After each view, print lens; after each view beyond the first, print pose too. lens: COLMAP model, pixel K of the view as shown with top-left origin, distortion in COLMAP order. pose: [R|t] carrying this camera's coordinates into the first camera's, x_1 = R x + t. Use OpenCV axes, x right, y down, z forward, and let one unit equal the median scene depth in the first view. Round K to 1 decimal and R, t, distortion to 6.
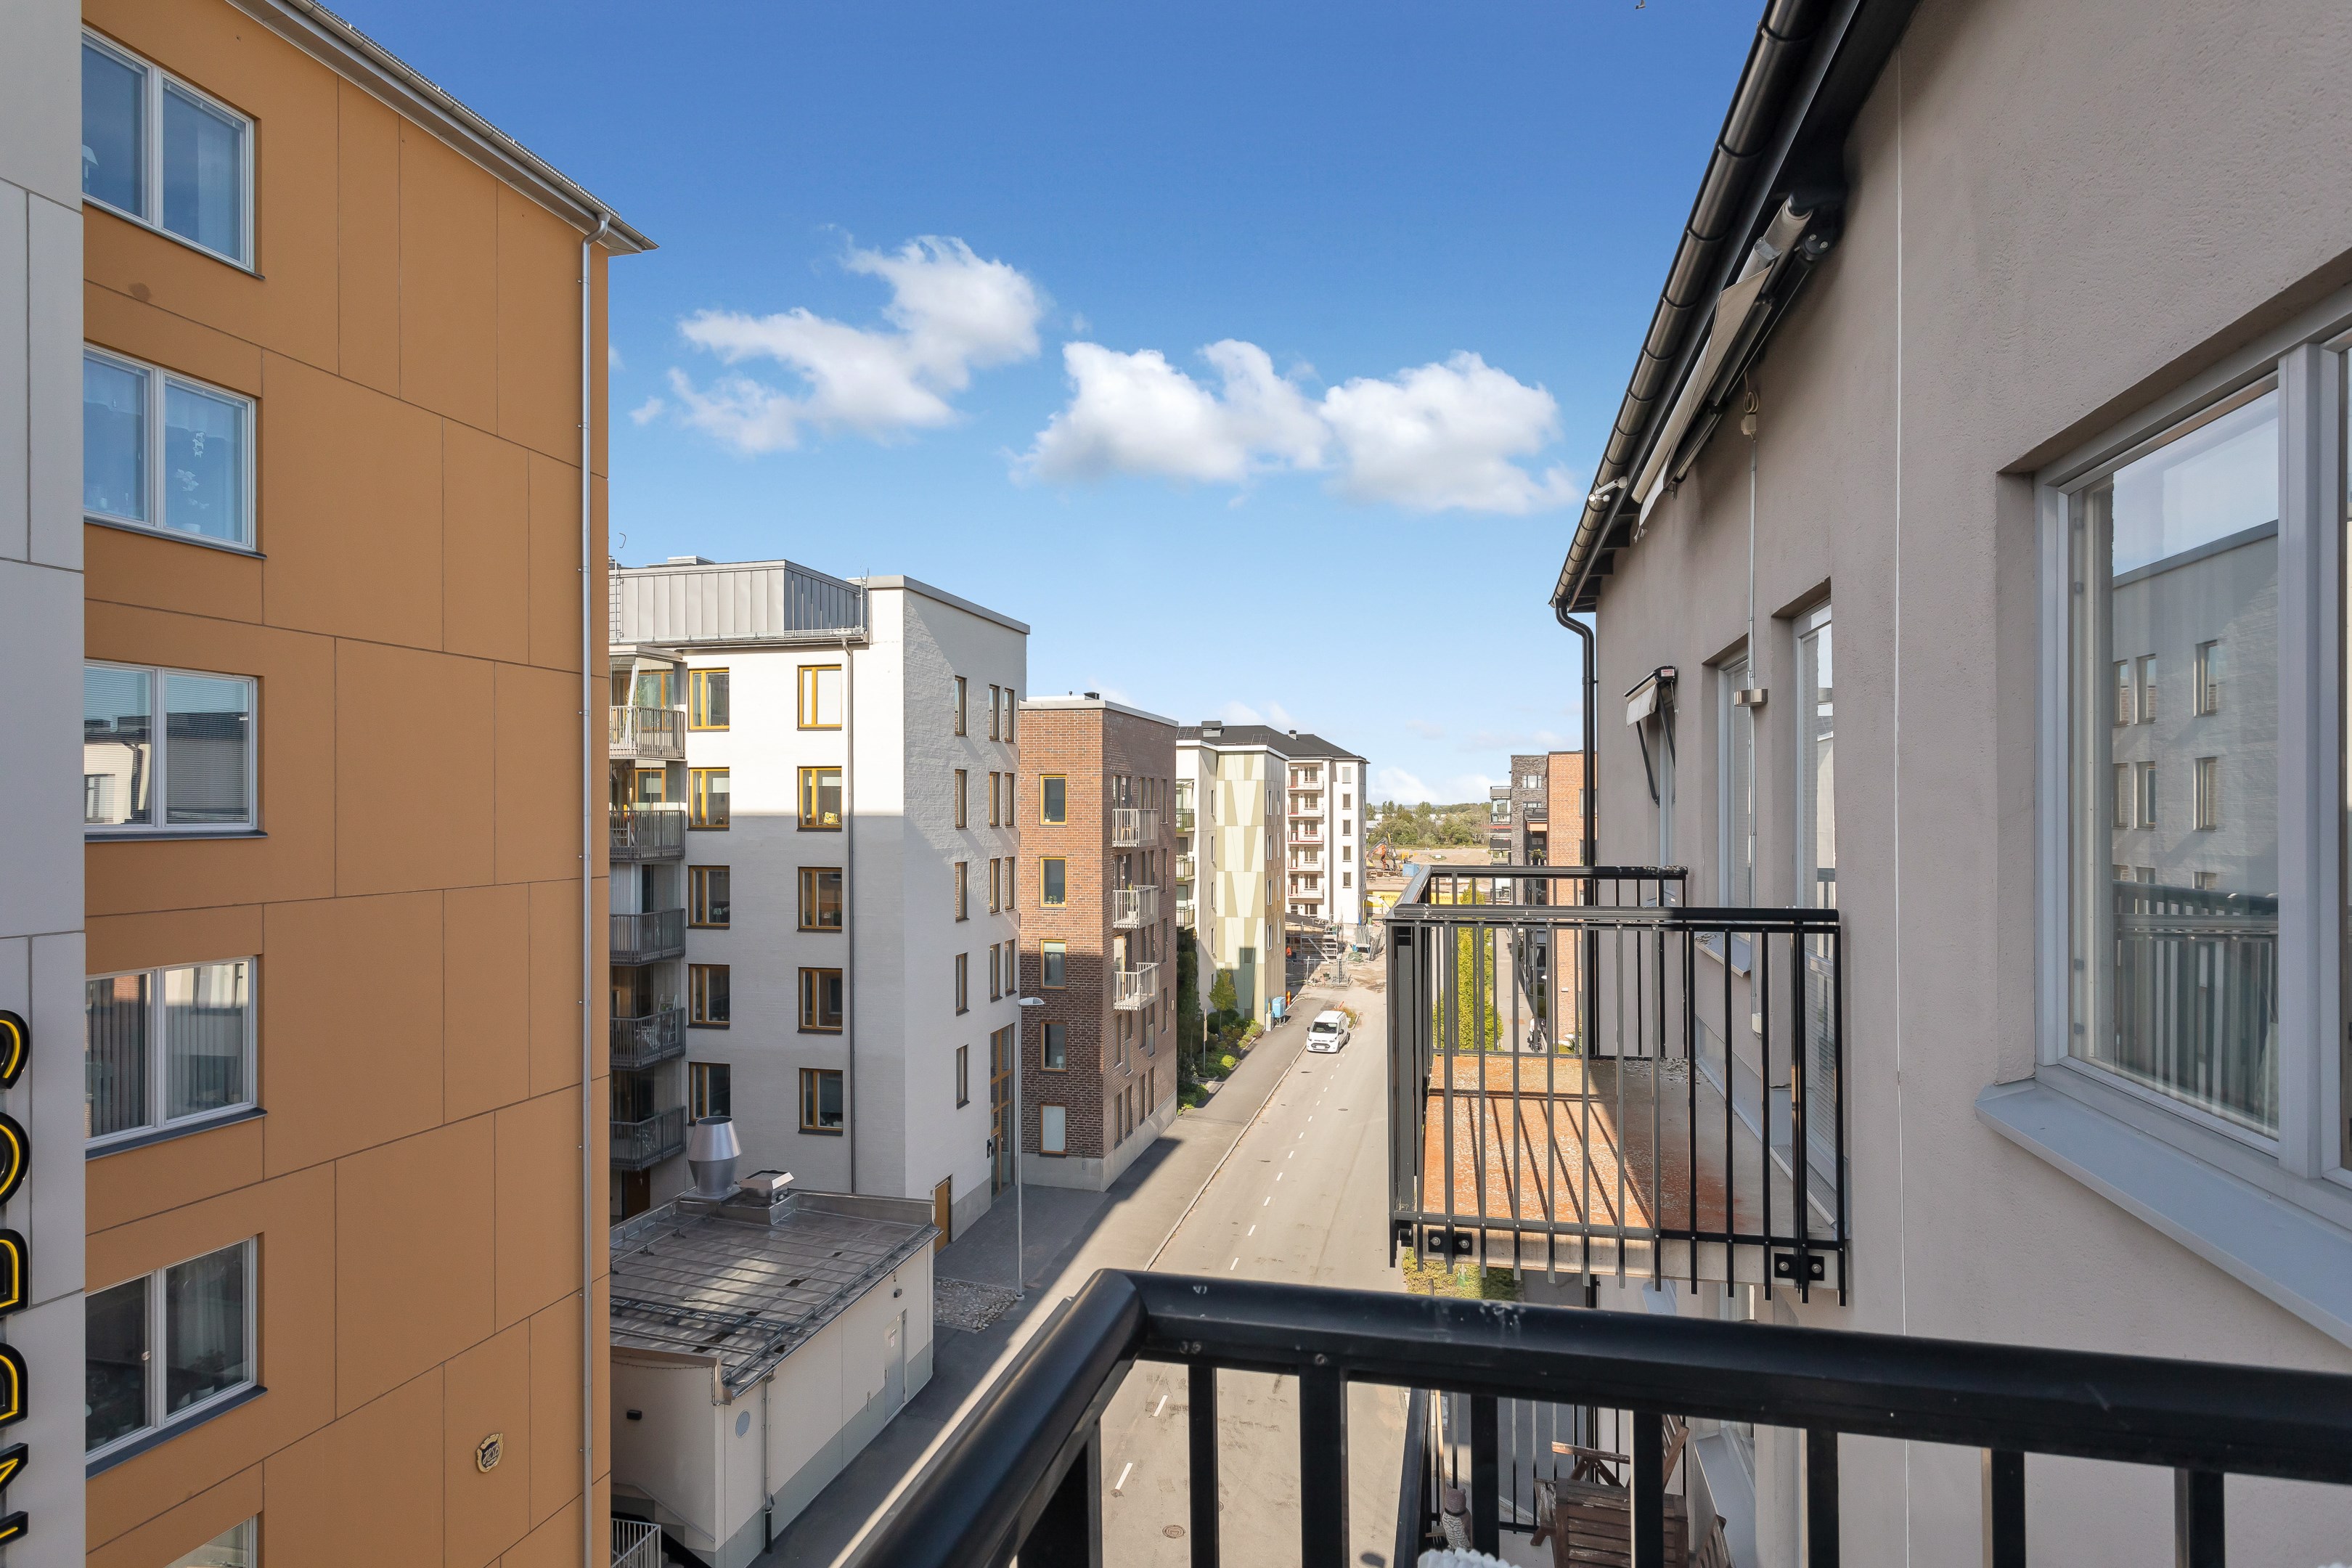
lens RADIAL K [[1296.6, 0, 1171.4], [0, 1296.6, 797.0], [0, 0, 1]] dist [0.001232, 0.004689]
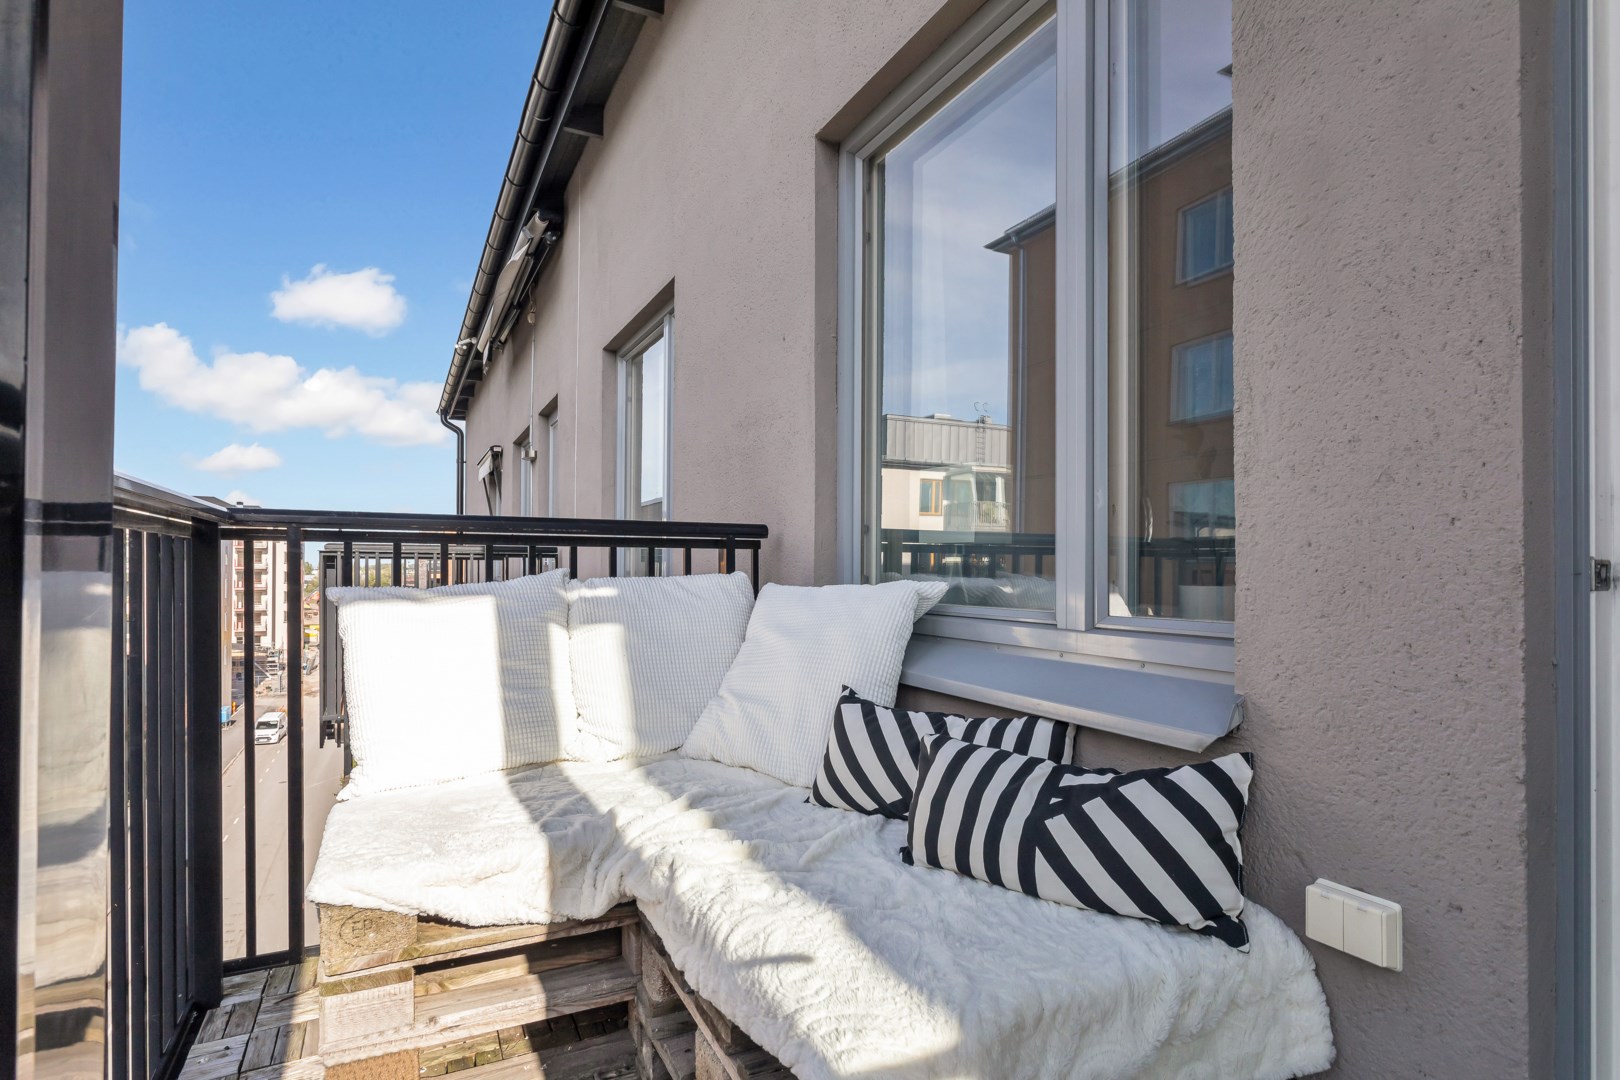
lens RADIAL K [[857.8, 0, 820.5], [0, 857.8, 569.5], [0, 0, 1]] dist [-0.007755, -0.000044]
pose [[0.769664, 0.006700, 0.638413, -0.045087], [-0.010179, 0.999947, 0.001778, 0.089126], [-0.638367, -0.007866, 0.769692, -0.286685]]
